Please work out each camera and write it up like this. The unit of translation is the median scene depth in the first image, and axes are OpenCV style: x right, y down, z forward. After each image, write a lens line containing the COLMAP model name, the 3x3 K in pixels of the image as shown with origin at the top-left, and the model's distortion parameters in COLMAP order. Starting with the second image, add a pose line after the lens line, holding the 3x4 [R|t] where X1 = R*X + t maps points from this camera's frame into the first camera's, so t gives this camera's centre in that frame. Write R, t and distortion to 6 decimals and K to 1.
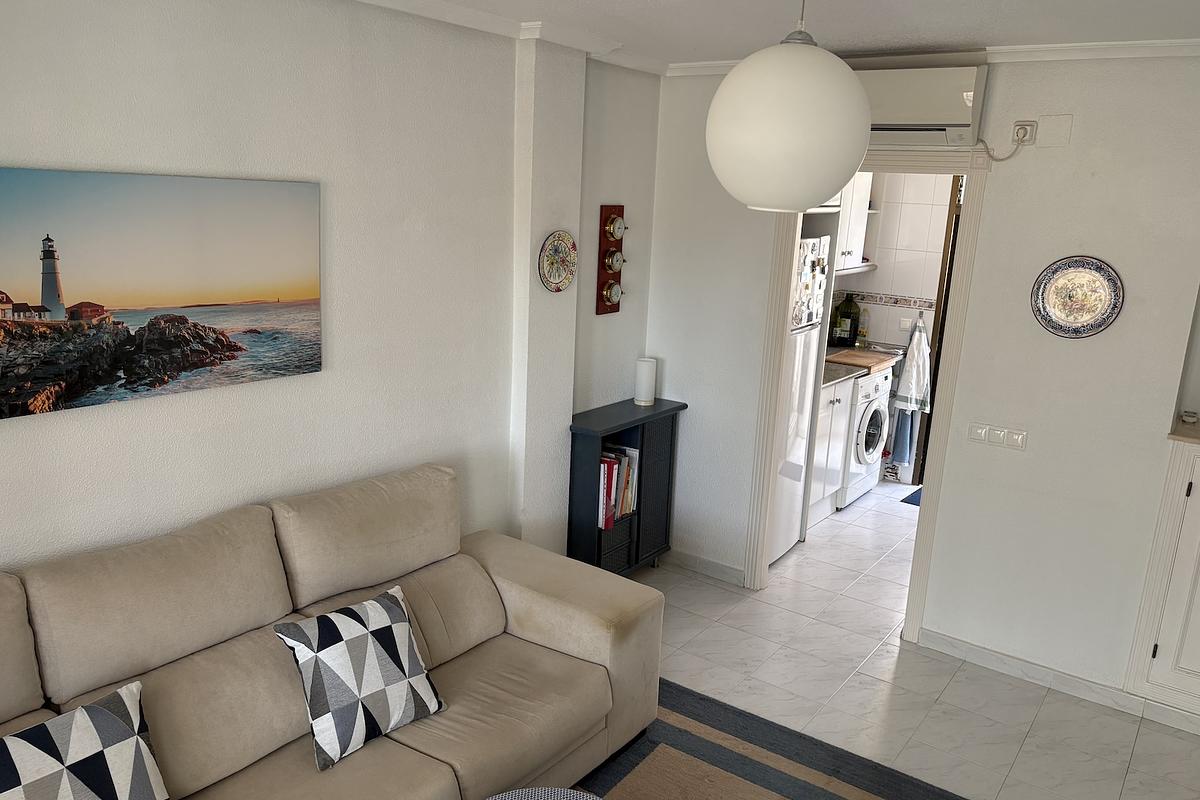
lens RADIAL K [[915.6, 0, 604.9], [0, 915.6, 401.6], [0, 0, 1]] dist [0.065912, 0.000722]
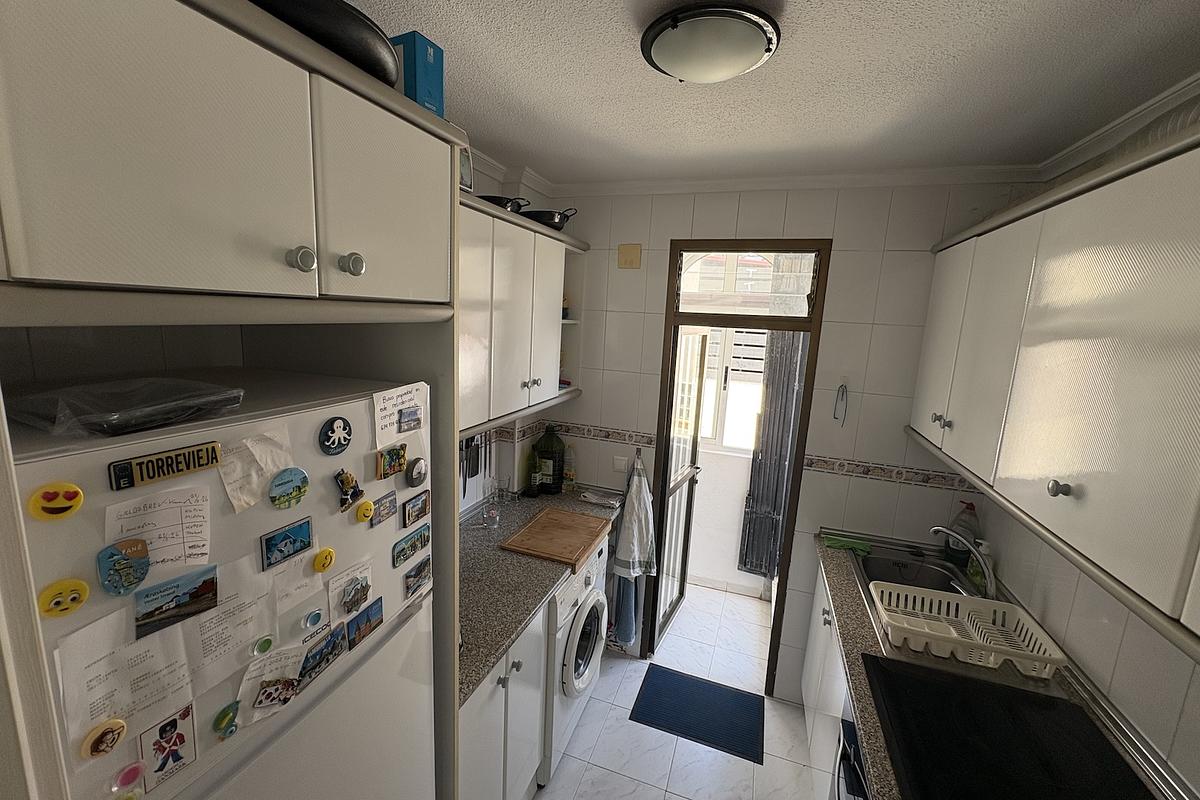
lens RADIAL K [[481.2, 0, 597.7], [0, 481.2, 397.3], [0, 0, 1]] dist [-0.000456, 0.000064]
pose [[0.960508, -0.045912, 0.274438, 0.199689], [0.060027, 0.997259, -0.043256, -0.124940], [-0.271700, 0.058021, 0.960631, 0.615767]]
